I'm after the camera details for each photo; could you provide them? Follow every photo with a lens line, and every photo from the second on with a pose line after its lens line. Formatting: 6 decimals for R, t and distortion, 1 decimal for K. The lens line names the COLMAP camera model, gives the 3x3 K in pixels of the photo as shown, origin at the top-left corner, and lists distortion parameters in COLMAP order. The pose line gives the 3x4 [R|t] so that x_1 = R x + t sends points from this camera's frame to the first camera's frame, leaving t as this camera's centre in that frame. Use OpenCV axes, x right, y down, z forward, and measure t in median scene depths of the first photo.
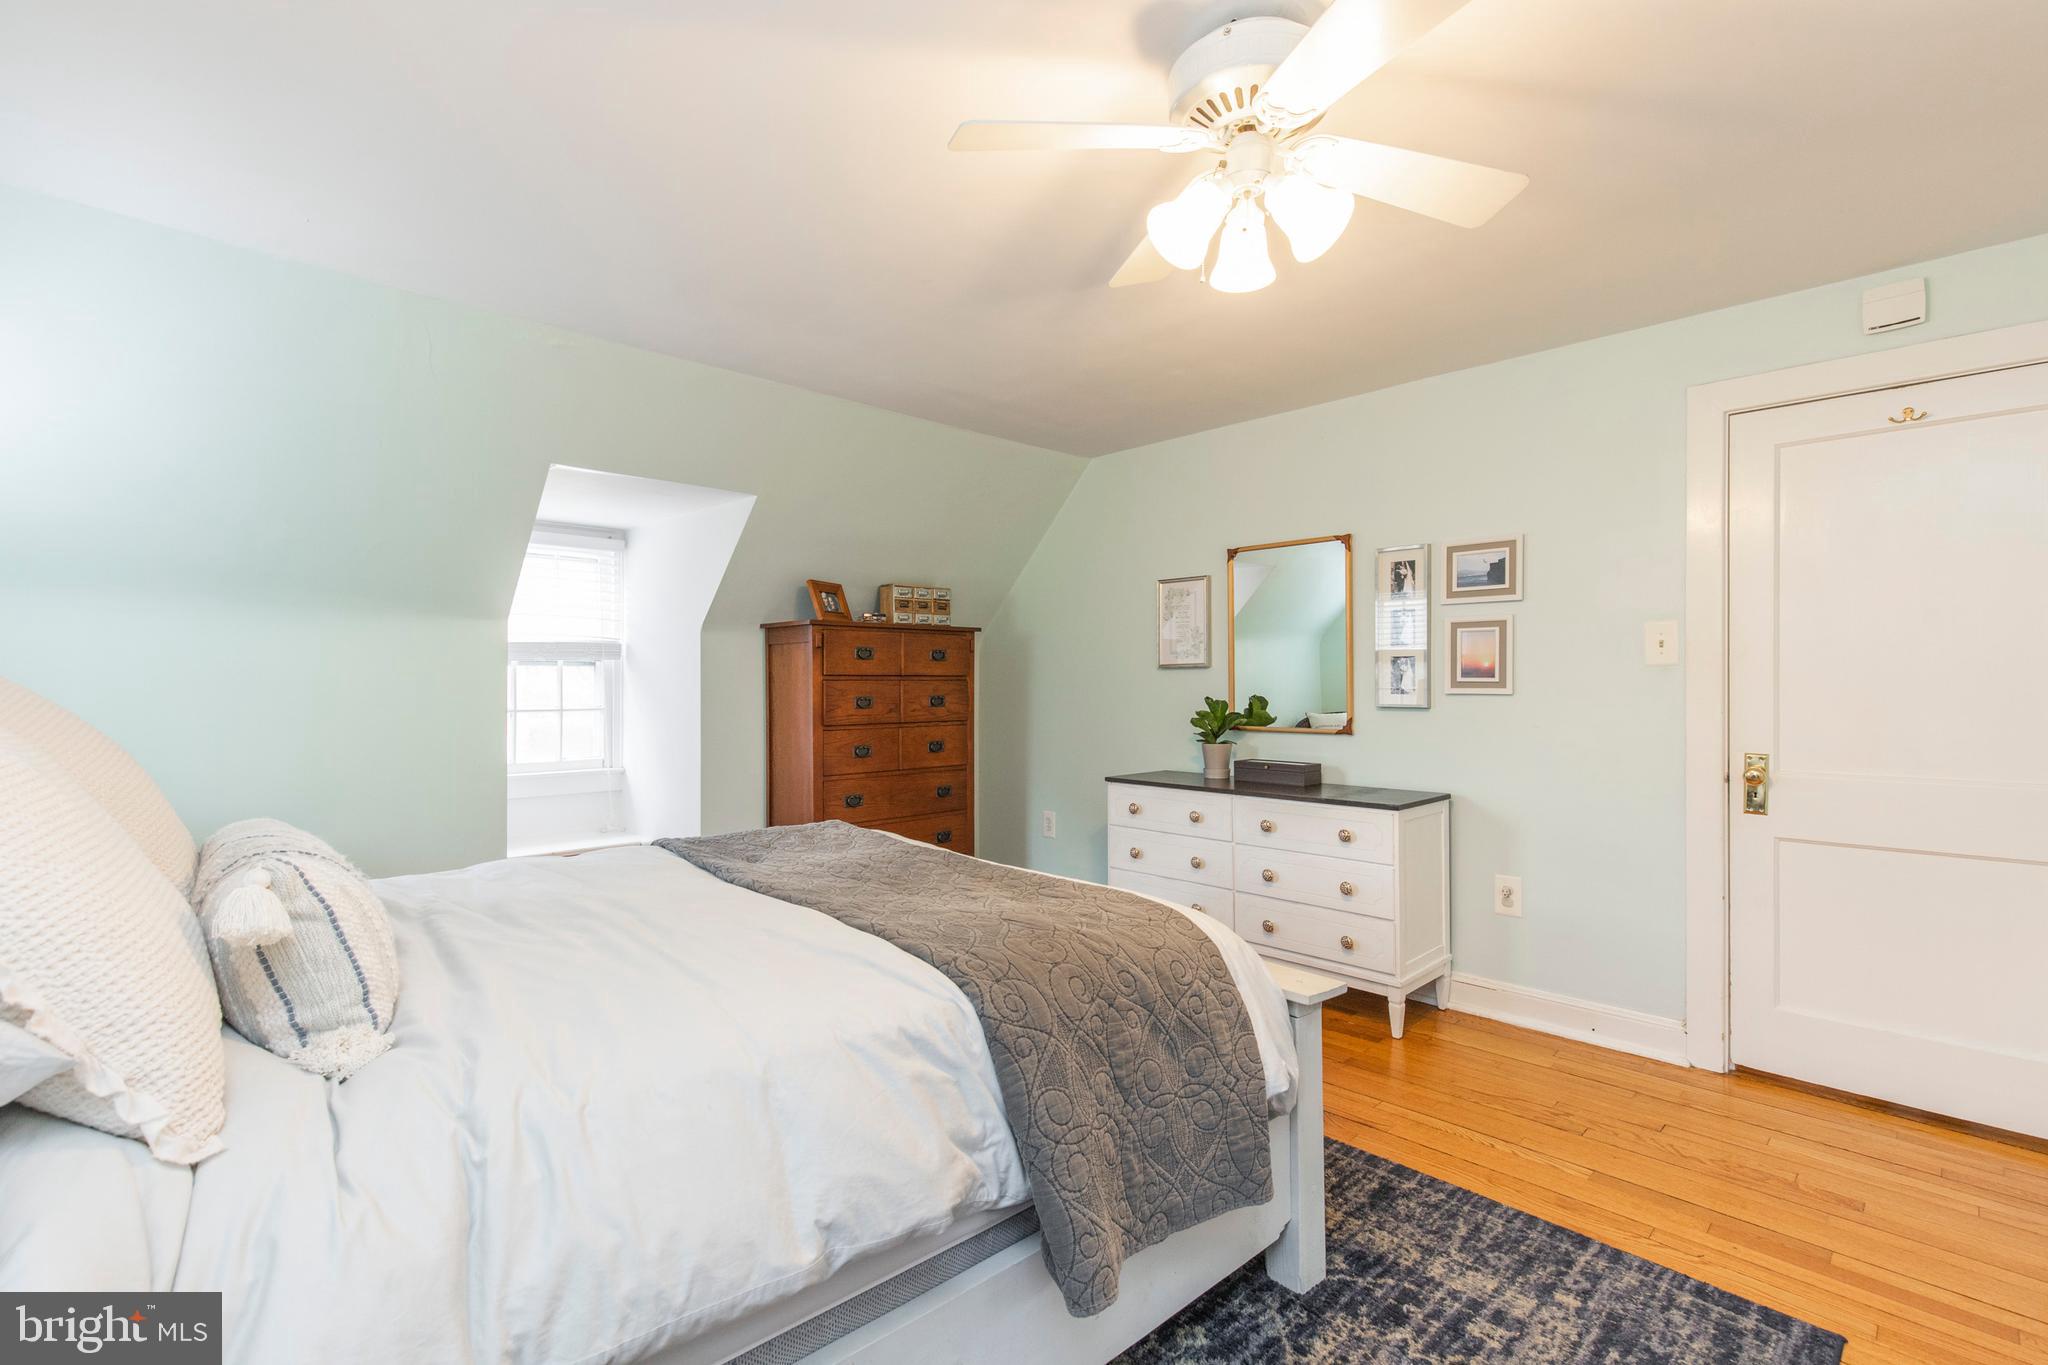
lens RADIAL K [[932.8, 0, 1030.4], [0, 932.8, 683.2], [0, 0, 1]] dist [0.011667, 0.000050]
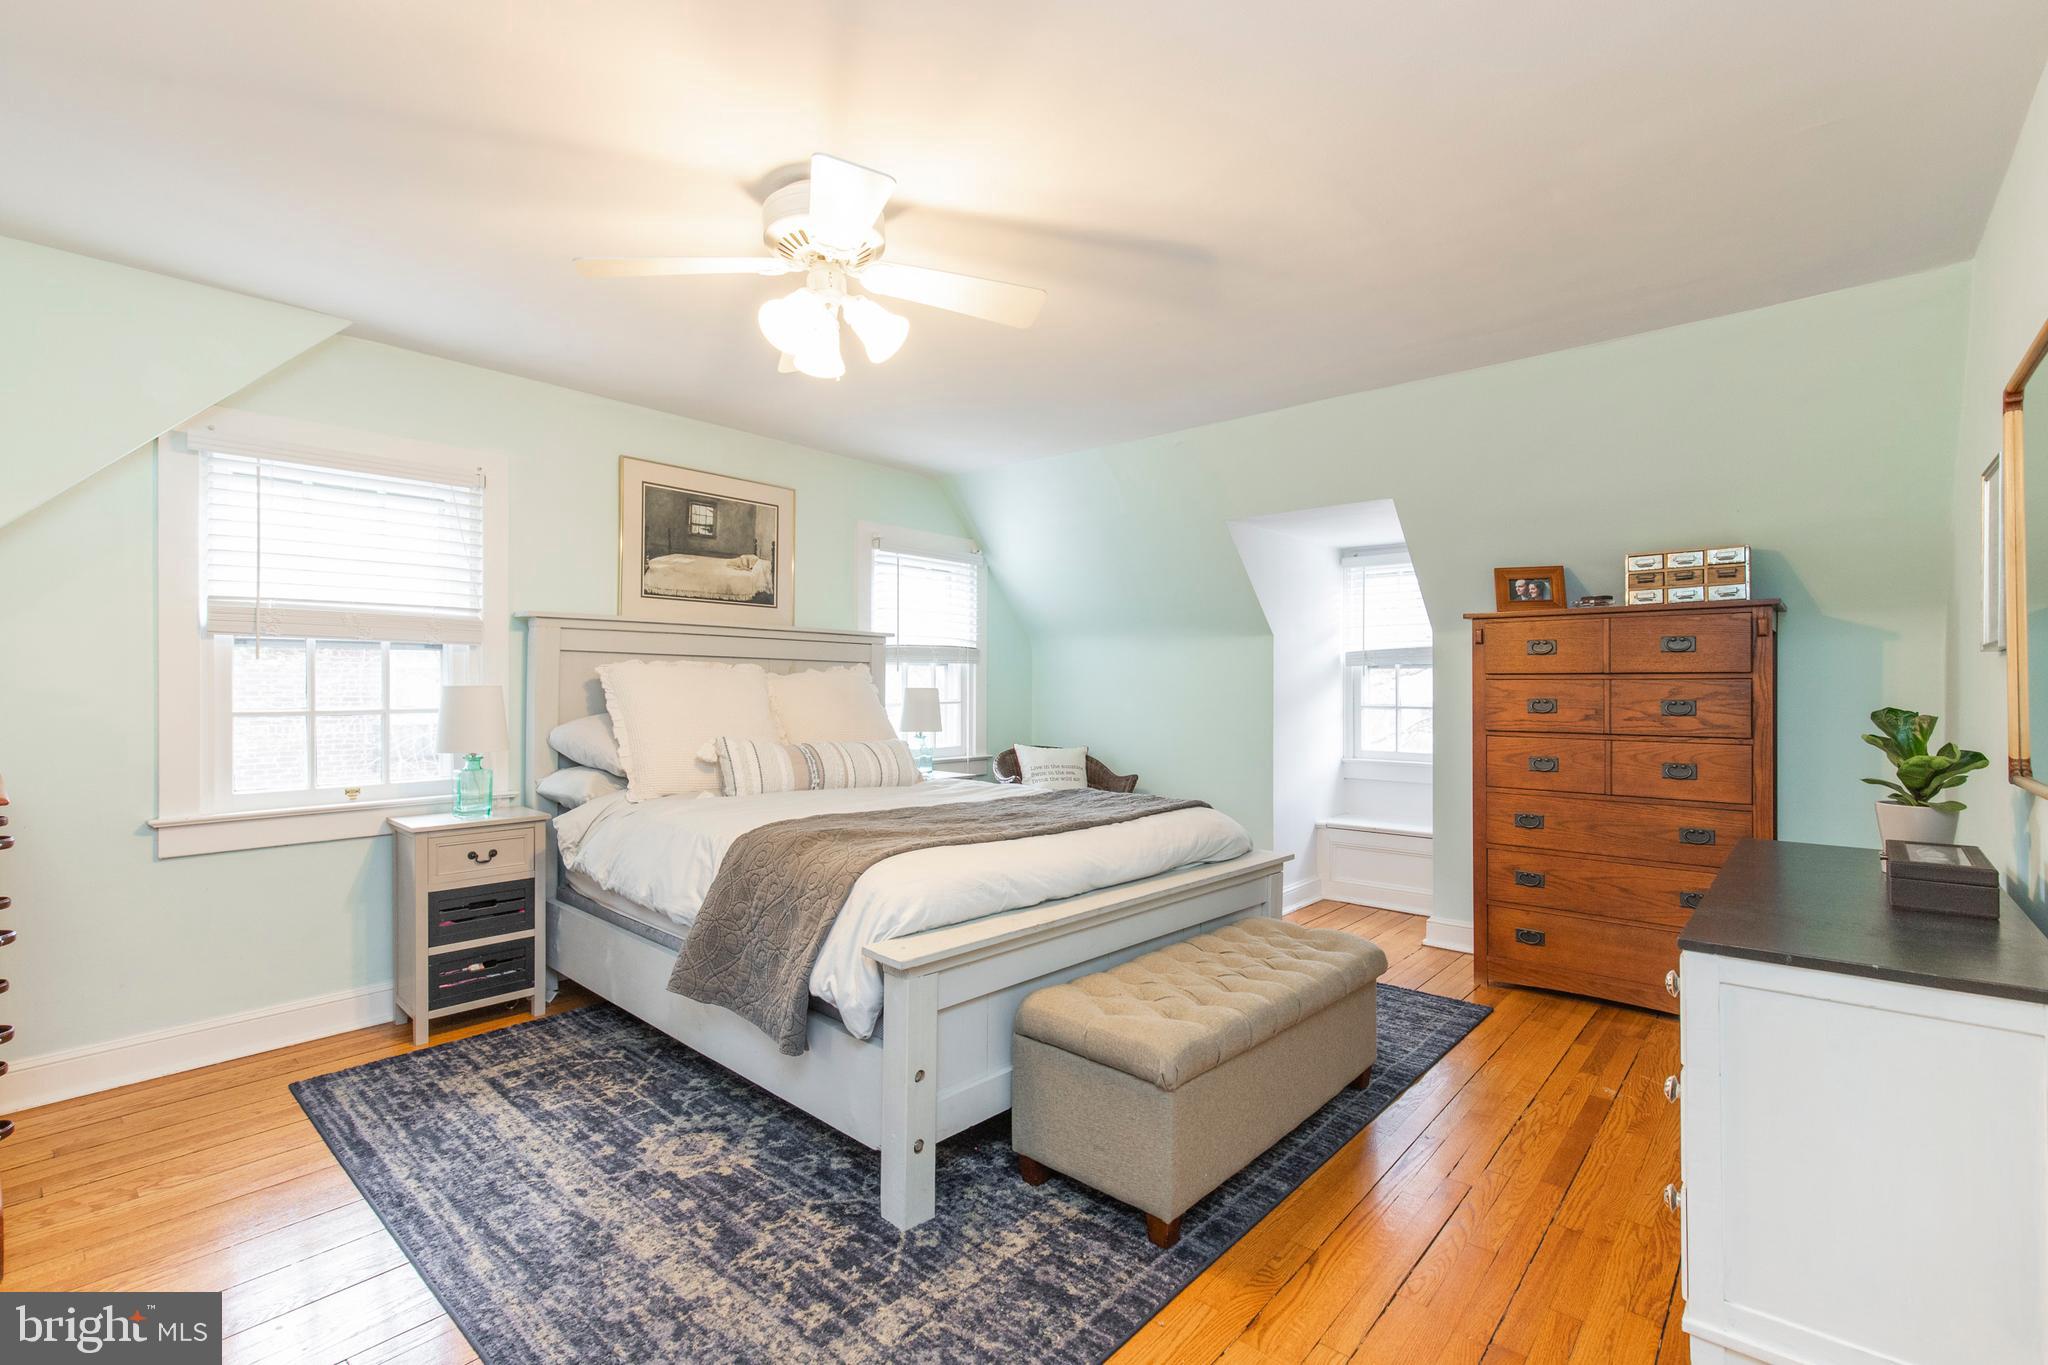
lens RADIAL K [[932.8, 0, 1030.4], [0, 932.8, 683.2], [0, 0, 1]] dist [0.011667, 0.000050]
pose [[0.073517, -0.001616, -0.997293, 0.632659], [-0.004352, 0.999989, -0.001941, 0.003915], [0.997284, 0.004483, 0.073510, 0.482665]]
